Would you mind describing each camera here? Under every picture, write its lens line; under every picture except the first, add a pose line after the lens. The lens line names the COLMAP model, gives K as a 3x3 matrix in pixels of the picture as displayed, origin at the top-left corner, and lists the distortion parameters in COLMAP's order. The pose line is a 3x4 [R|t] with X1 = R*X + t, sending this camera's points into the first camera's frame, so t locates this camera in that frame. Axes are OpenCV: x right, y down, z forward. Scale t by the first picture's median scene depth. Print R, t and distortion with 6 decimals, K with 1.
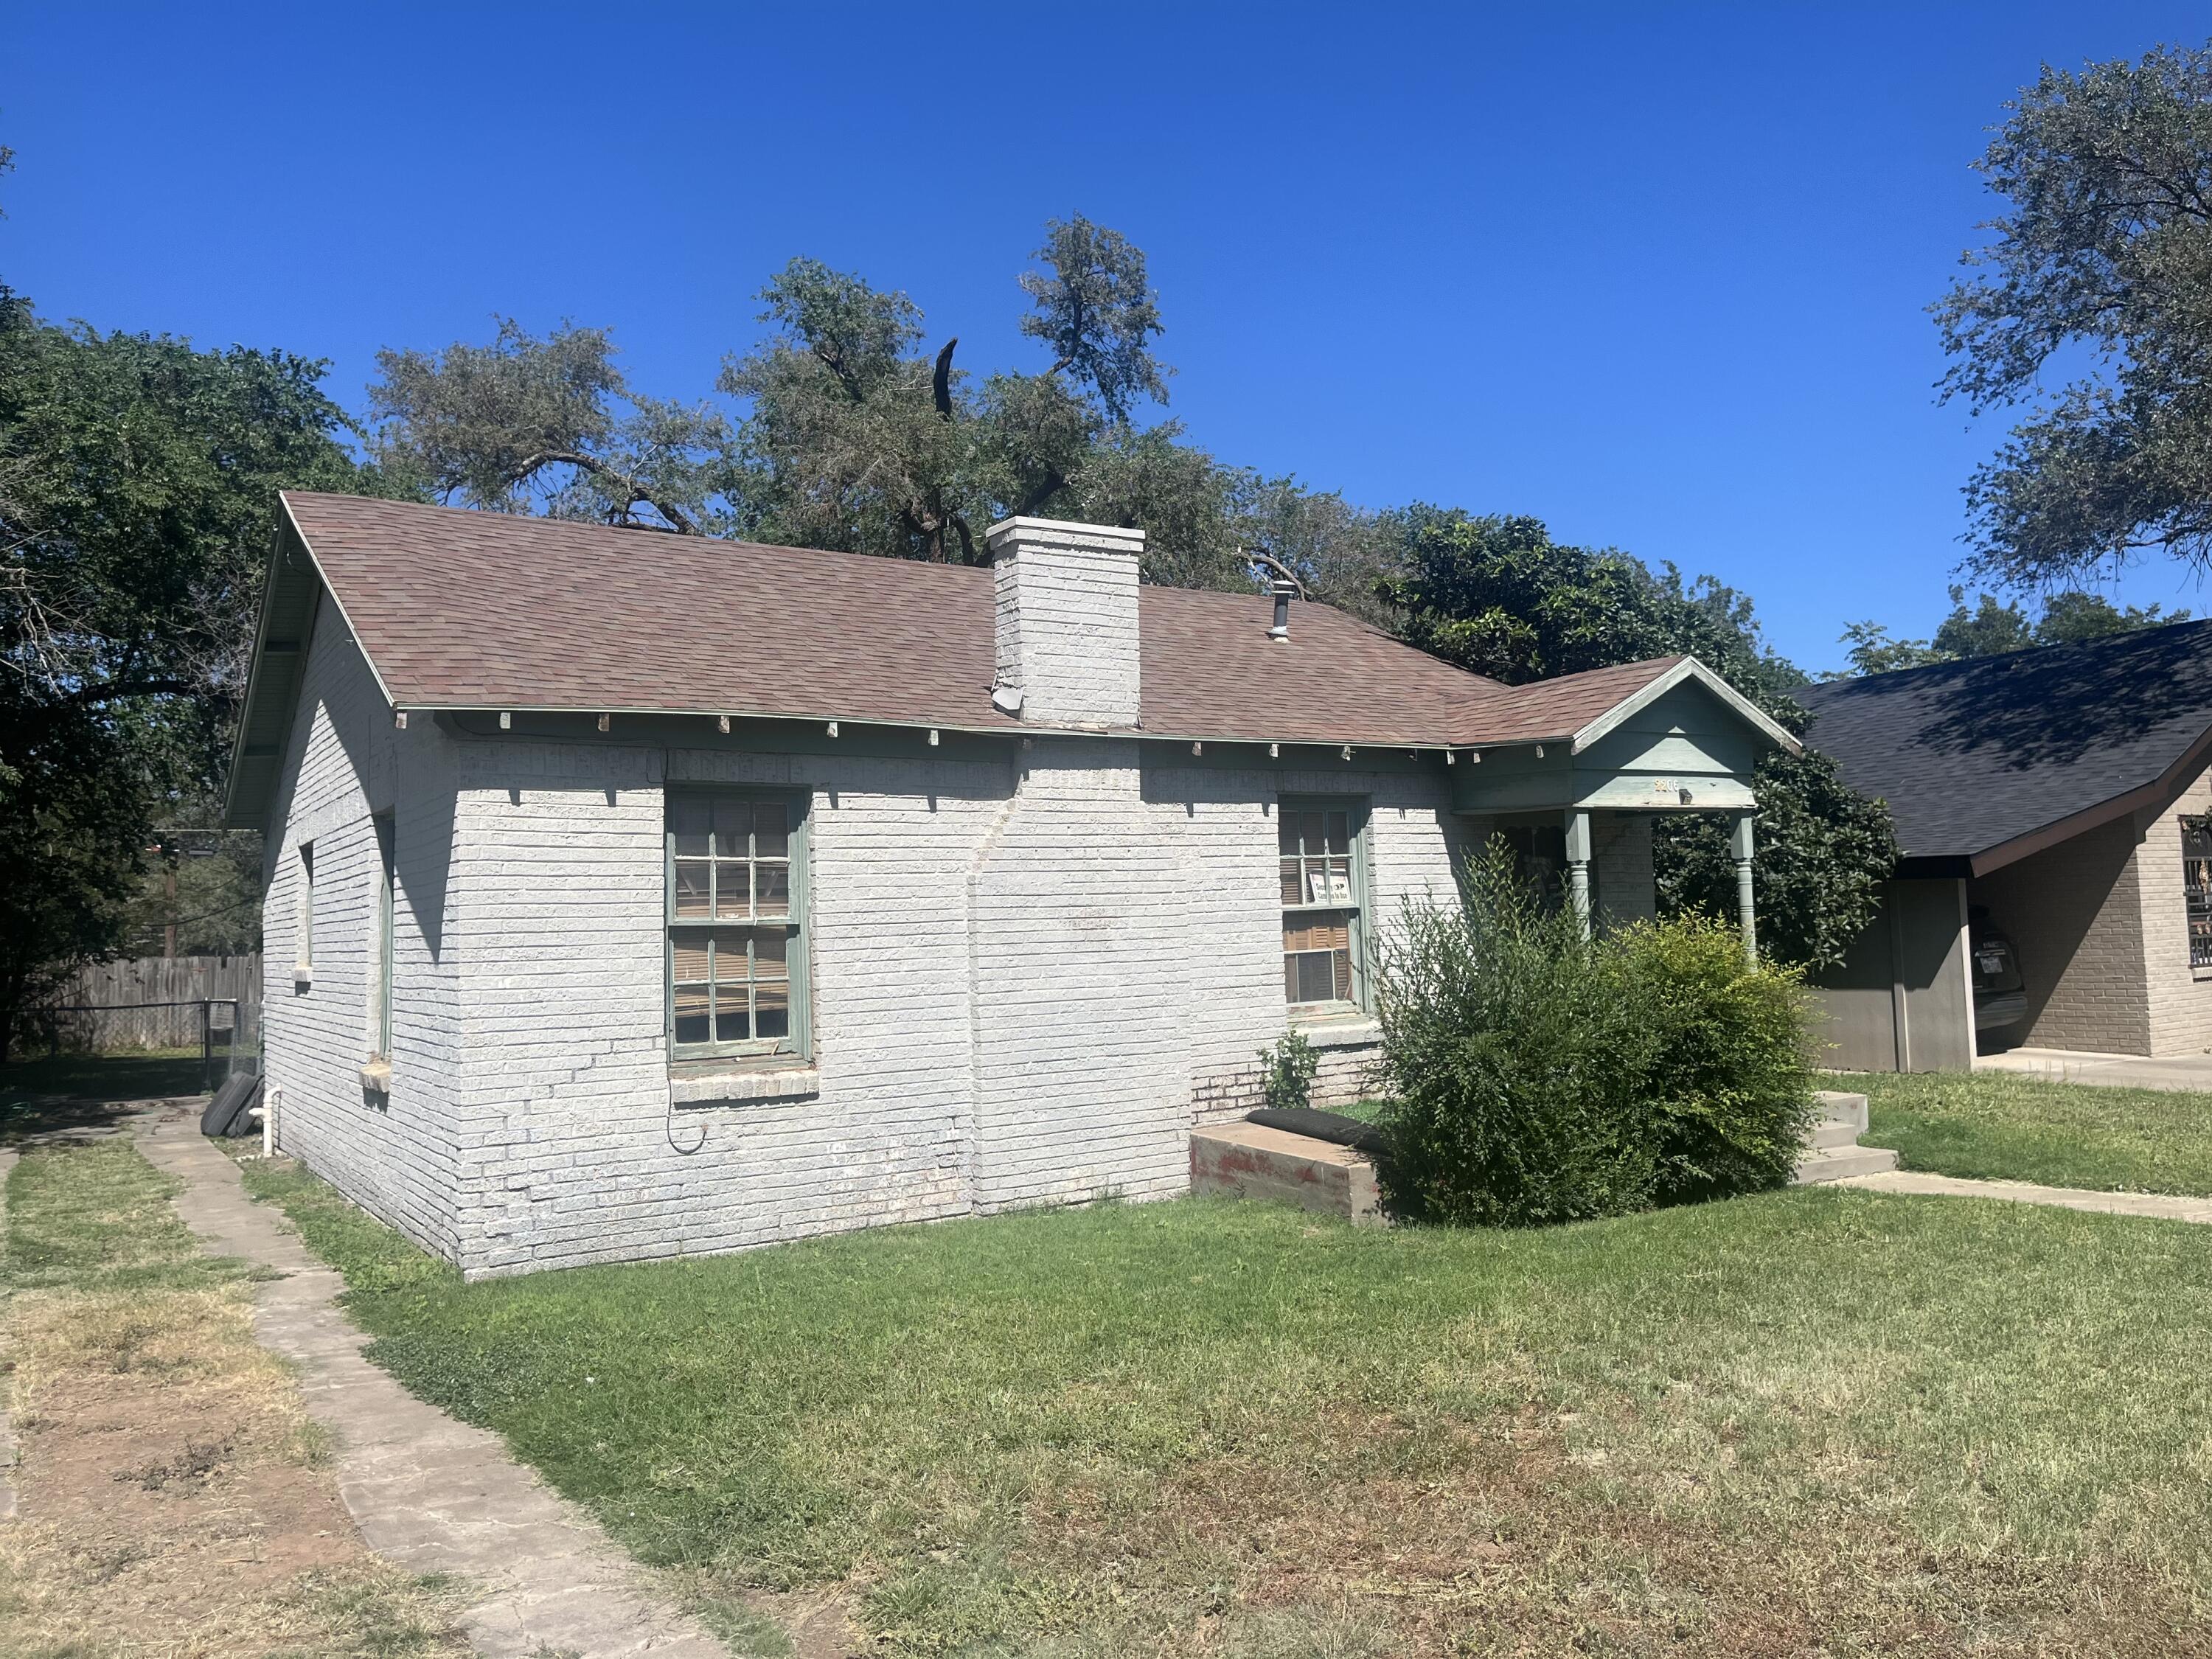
lens RADIAL K [[1660.8, 0, 1109.6], [0, 1660.8, 825.4], [0, 0, 1]] dist [0.050555, -0.074988]
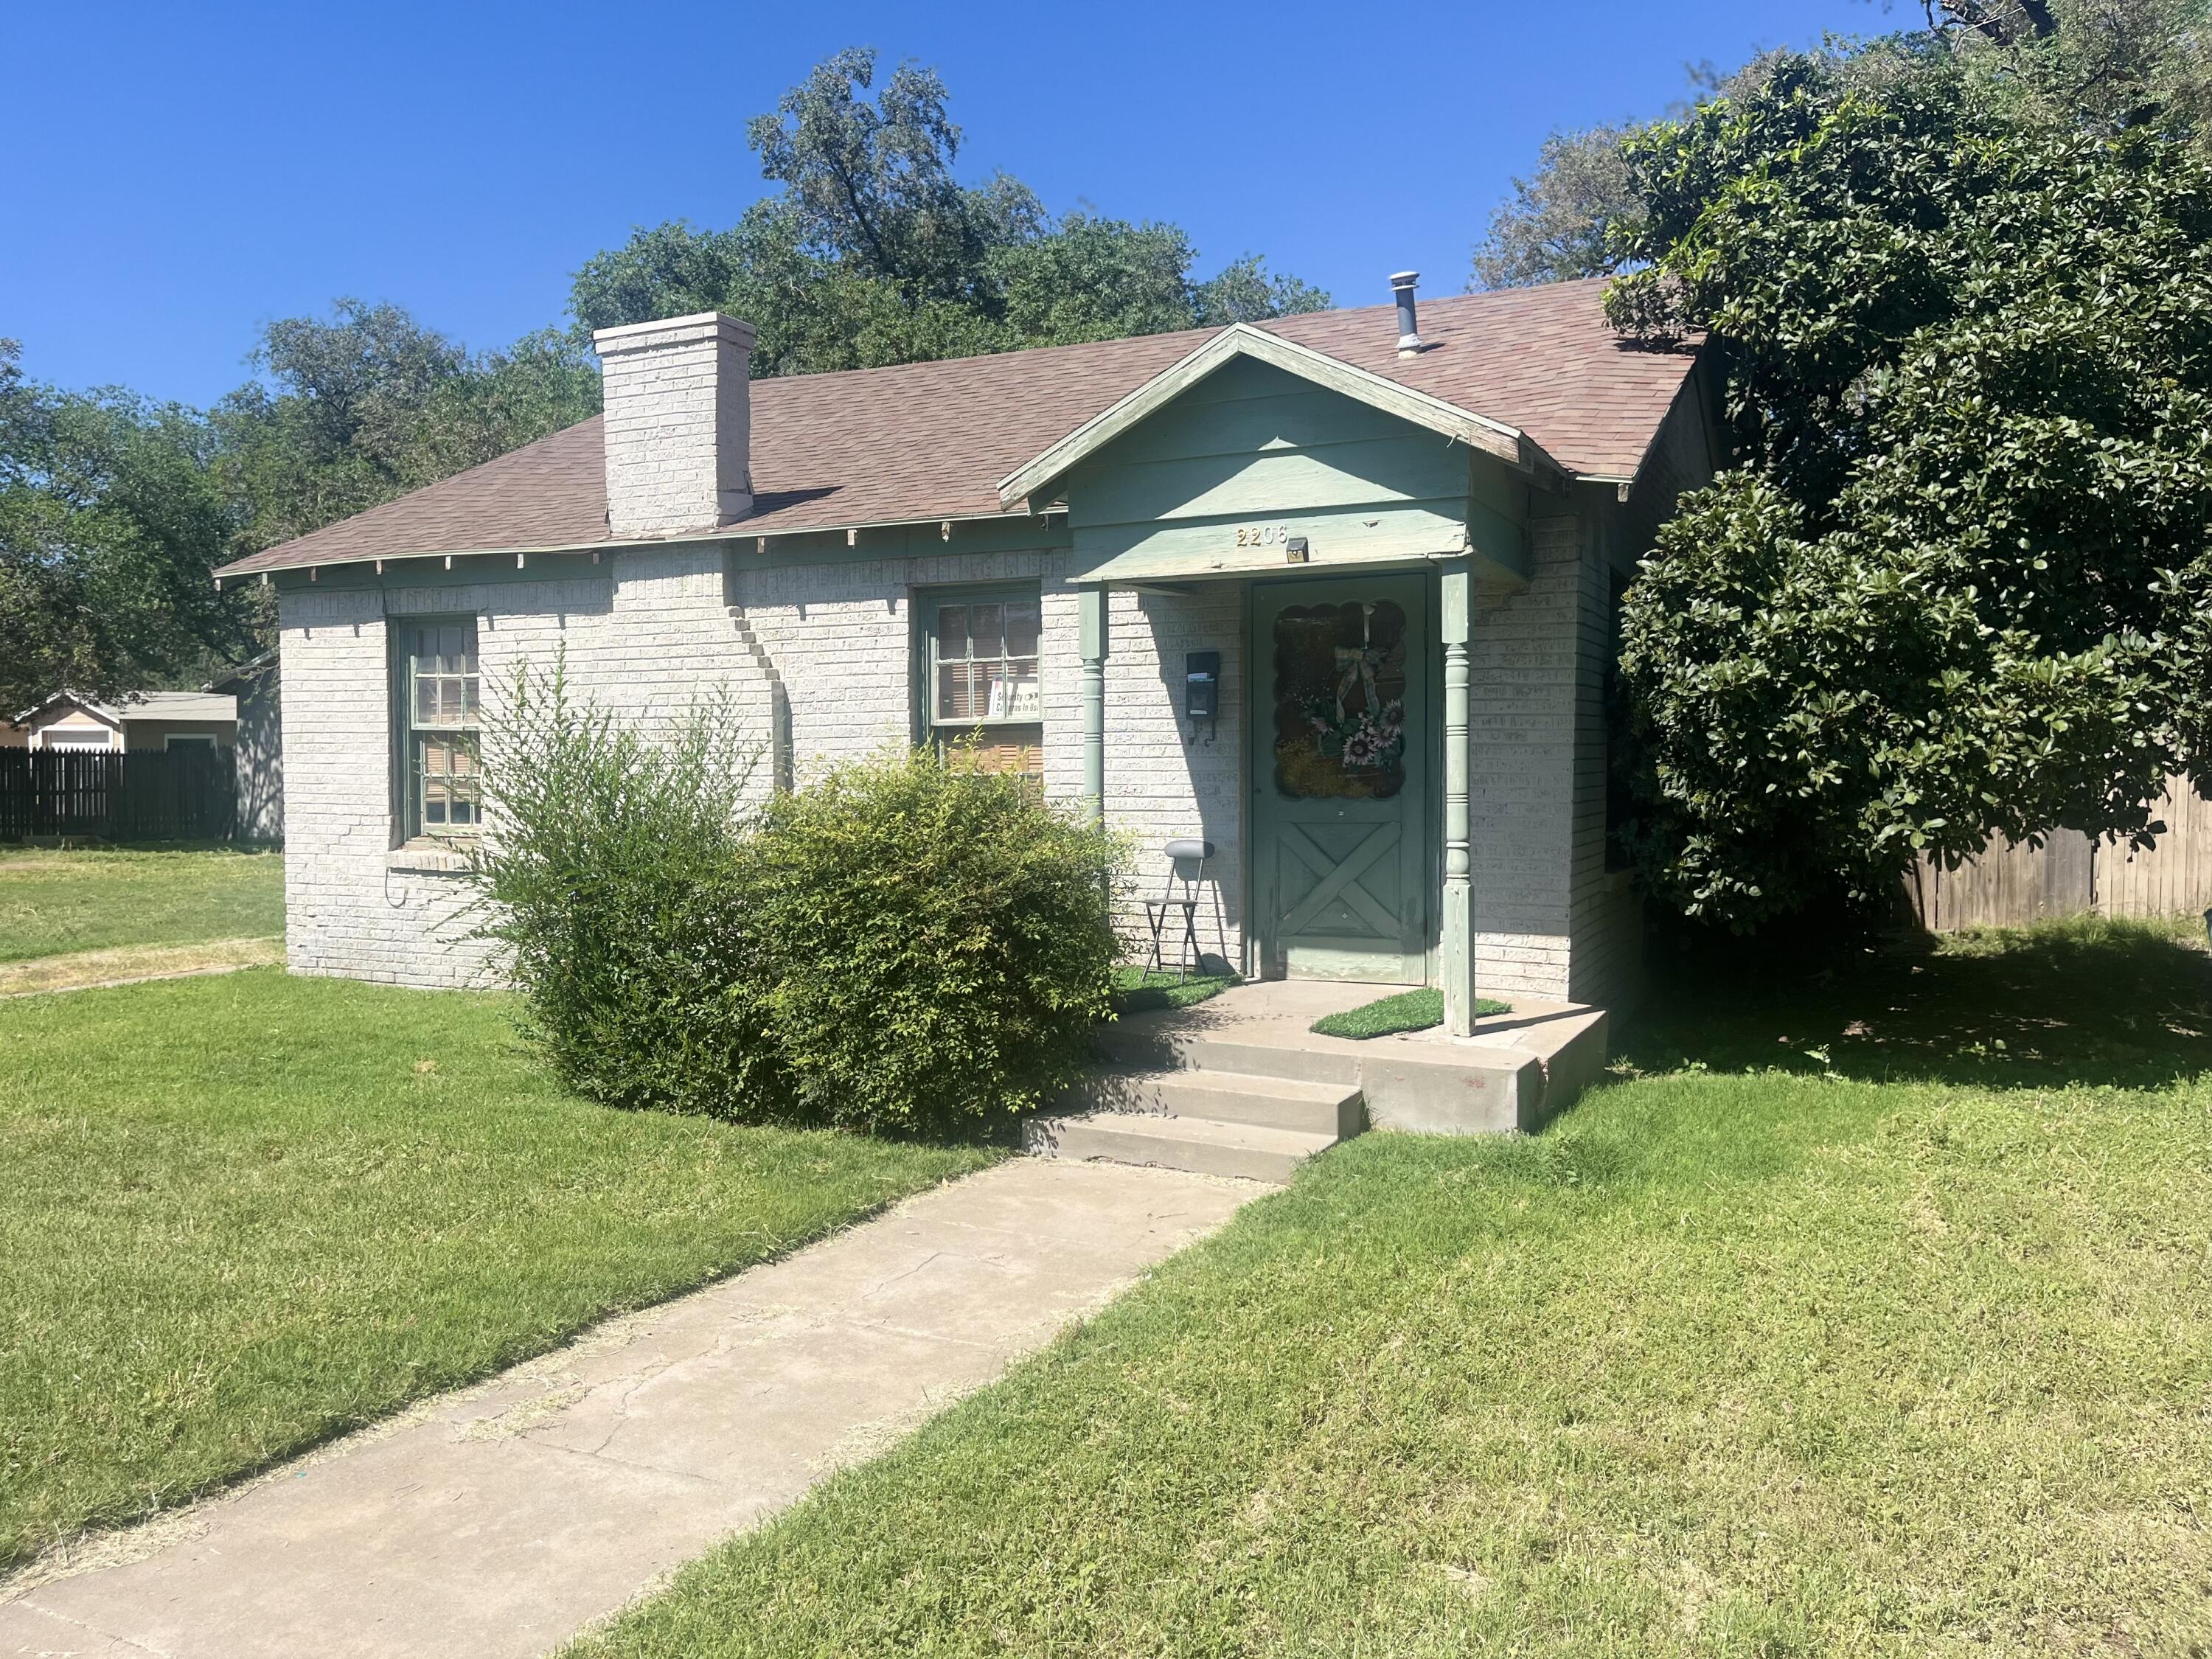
lens RADIAL K [[1660.8, 0, 1102.0], [0, 1660.8, 839.0], [0, 0, 1]] dist [0.050555, -0.074988]
pose [[0.522950, 0.070616, -0.849433, 0.973967], [0.037969, 0.993643, 0.105981, 0.025020], [0.851517, -0.087675, 0.516944, 0.697956]]
